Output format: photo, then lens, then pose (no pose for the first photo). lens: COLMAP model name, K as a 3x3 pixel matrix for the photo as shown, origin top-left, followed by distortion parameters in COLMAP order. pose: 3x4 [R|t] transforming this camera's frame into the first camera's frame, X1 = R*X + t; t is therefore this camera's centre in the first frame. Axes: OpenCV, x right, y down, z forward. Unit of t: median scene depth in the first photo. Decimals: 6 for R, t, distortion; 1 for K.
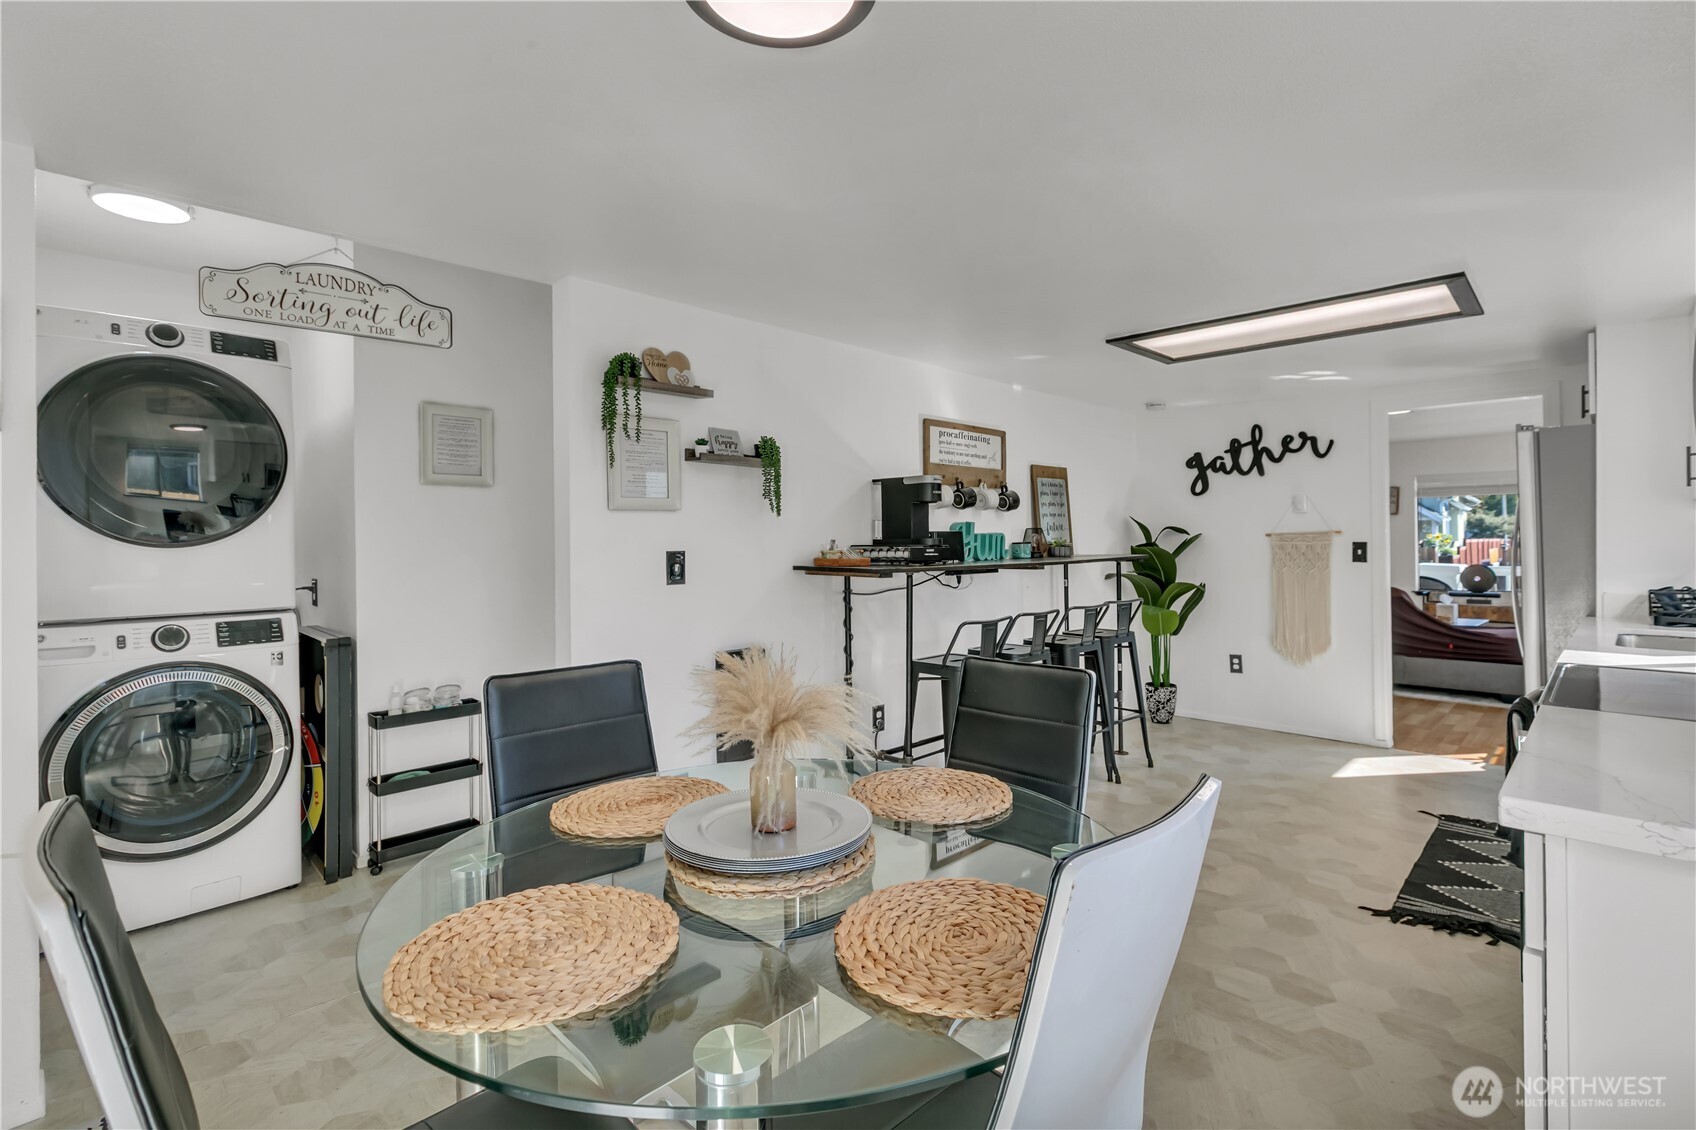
lens RADIAL K [[767.4, 0, 848.0], [0, 767.4, 565.0], [0, 0, 1]] dist [-0.001922, -0.000262]
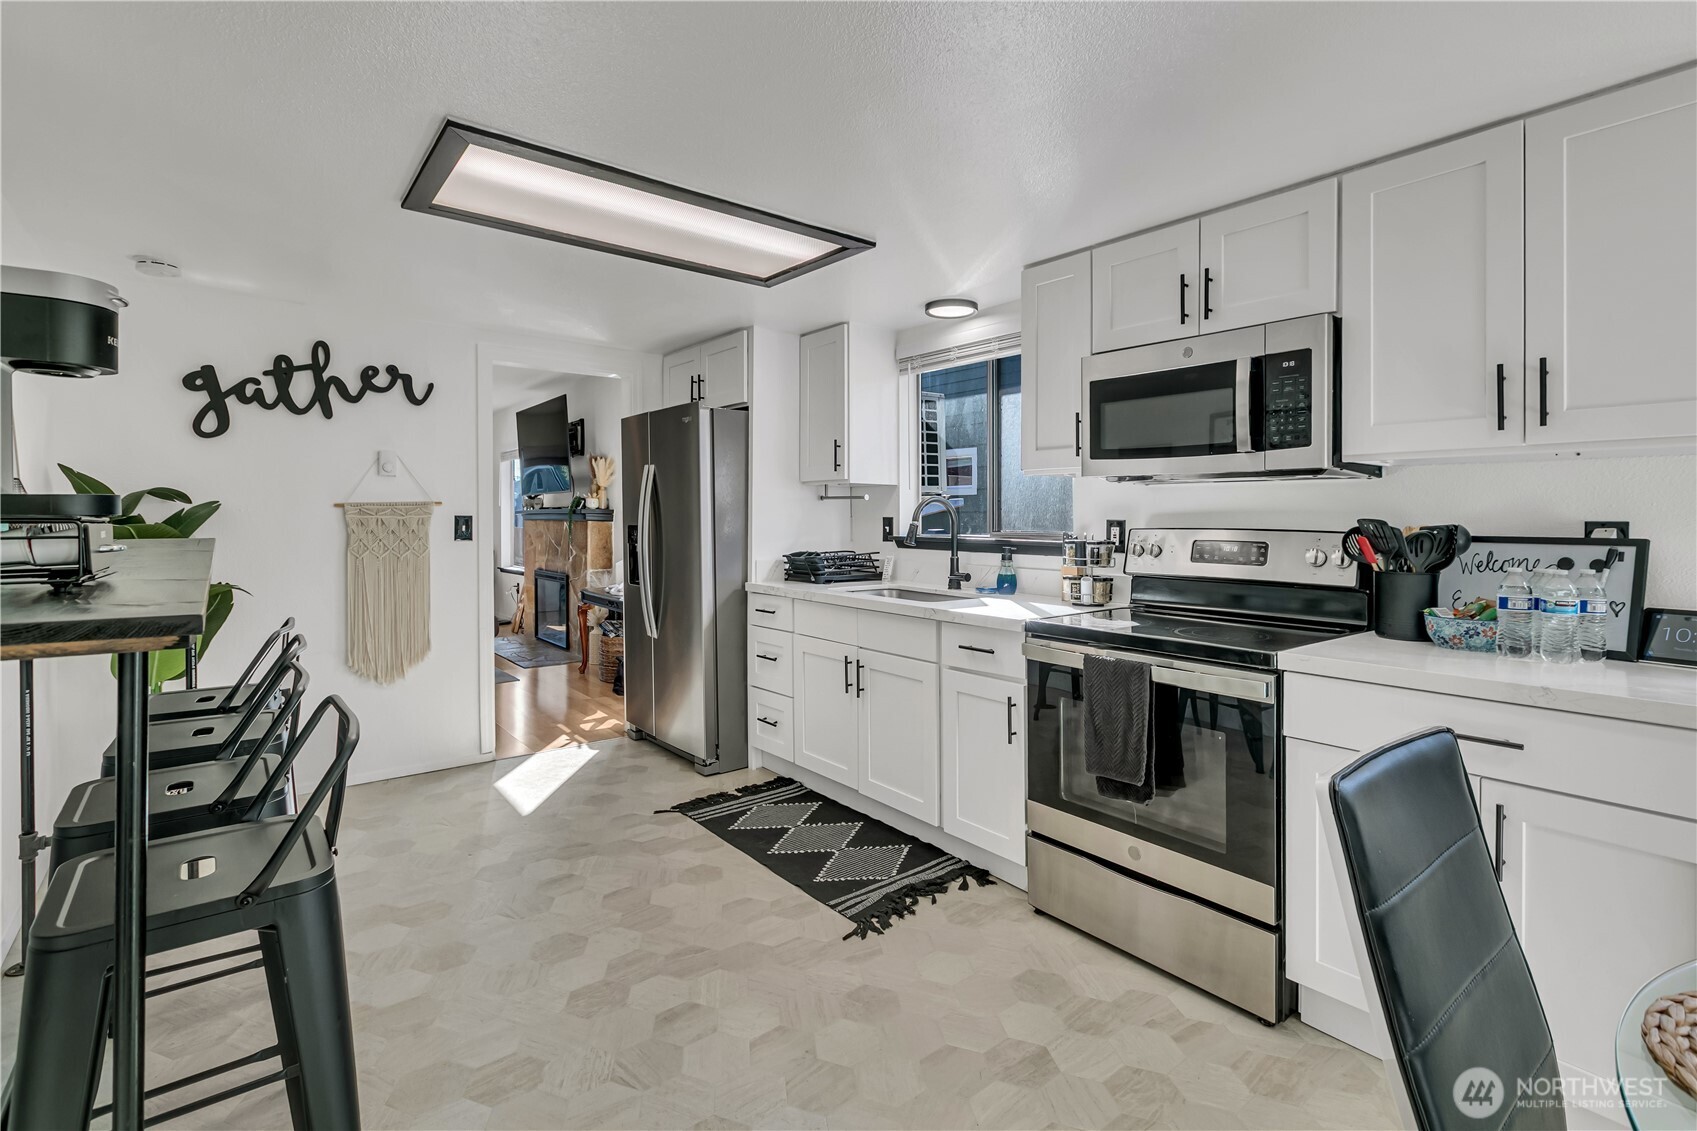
lens RADIAL K [[792.2, 0, 873.3], [0, 792.2, 521.9], [0, 0, 1]] dist [-0.002117, 0.000017]
pose [[0.105668, -0.002436, 0.994399, -0.110725], [0.030231, 0.999543, -0.000764, -0.009412], [-0.993942, 0.030142, 0.105693, 0.456780]]
